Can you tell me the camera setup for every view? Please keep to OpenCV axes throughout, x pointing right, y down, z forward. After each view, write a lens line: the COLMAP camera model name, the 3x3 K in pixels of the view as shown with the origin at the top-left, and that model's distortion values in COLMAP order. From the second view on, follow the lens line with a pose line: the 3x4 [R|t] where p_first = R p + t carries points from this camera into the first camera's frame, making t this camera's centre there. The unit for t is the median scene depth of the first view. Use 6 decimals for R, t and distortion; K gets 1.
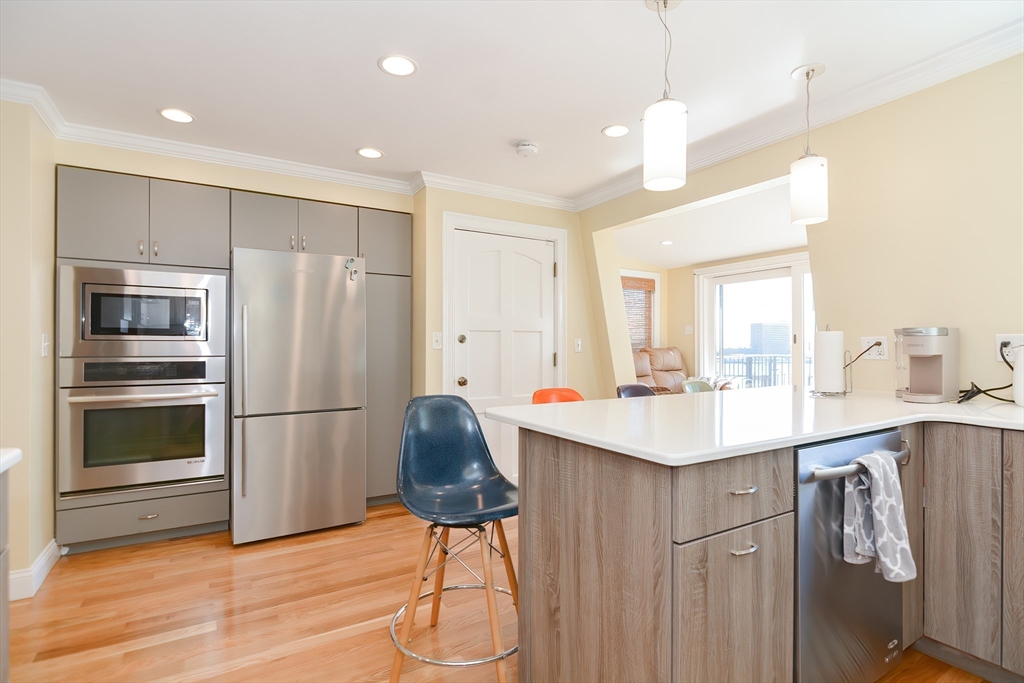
lens RADIAL K [[493.4, 0, 501.0], [0, 493.4, 346.1], [0, 0, 1]] dist [0.016823, -0.011311]
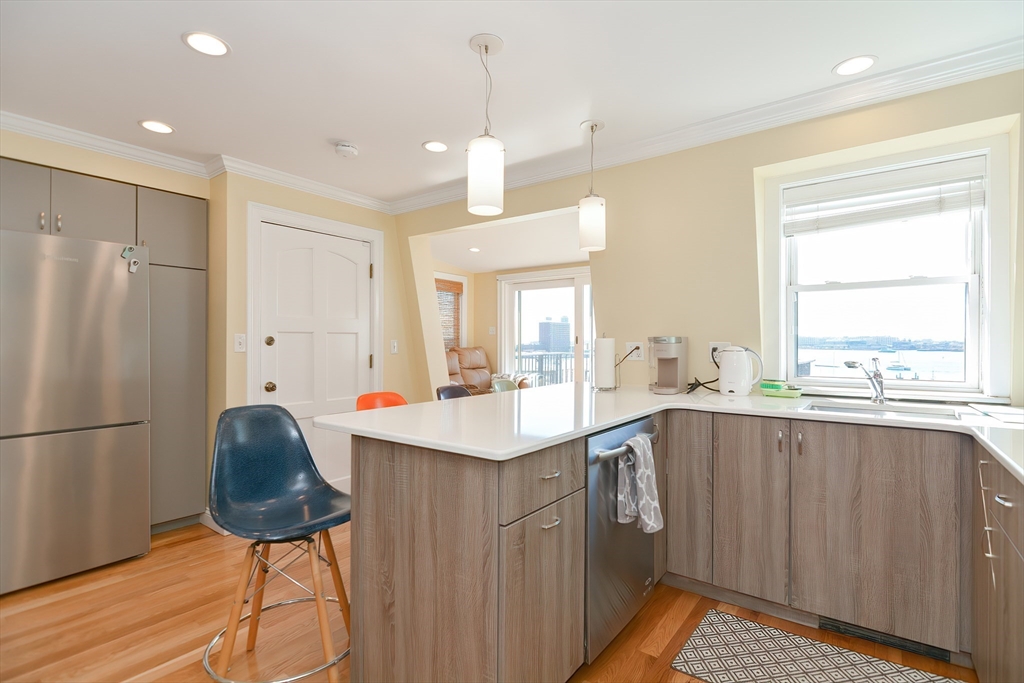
lens RADIAL K [[493.4, 0, 501.0], [0, 493.4, 346.1], [0, 0, 1]] dist [0.016823, -0.011311]
pose [[0.926088, 0.001314, 0.377306, -0.052686], [-0.003447, 0.999982, 0.004977, -0.020193], [-0.377292, -0.005910, 0.926075, -0.049460]]
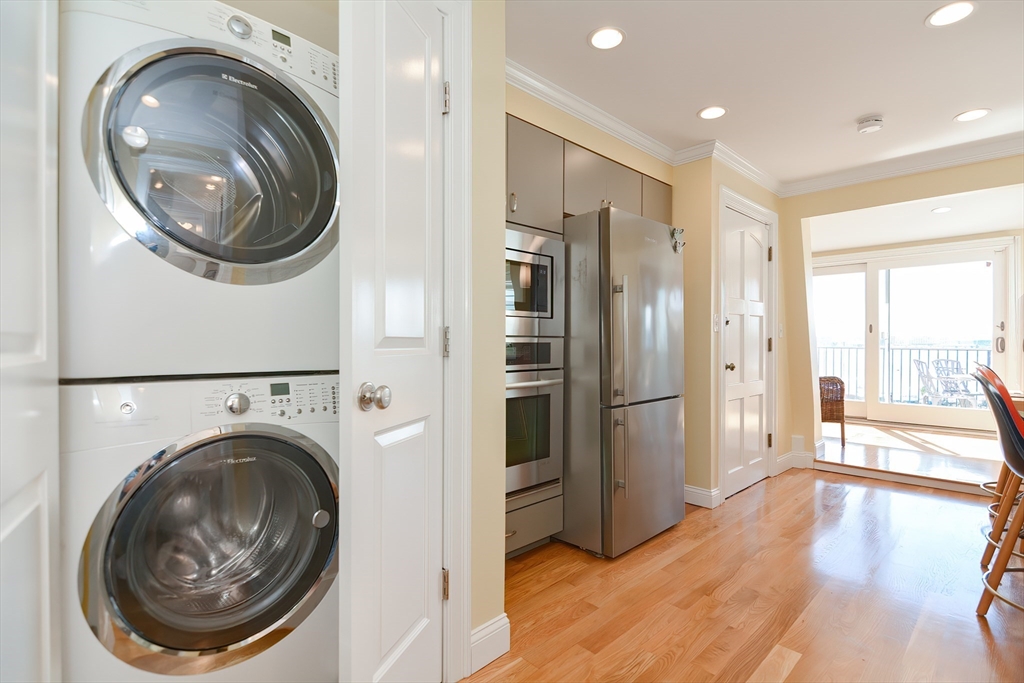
lens RADIAL K [[493.4, 0, 501.0], [0, 493.4, 346.1], [0, 0, 1]] dist [0.016823, -0.011311]
pose [[0.971184, -0.001811, 0.238325, -1.398333], [0.000106, 0.999974, 0.007167, 0.048417], [-0.238332, -0.006936, 0.971159, 0.339309]]
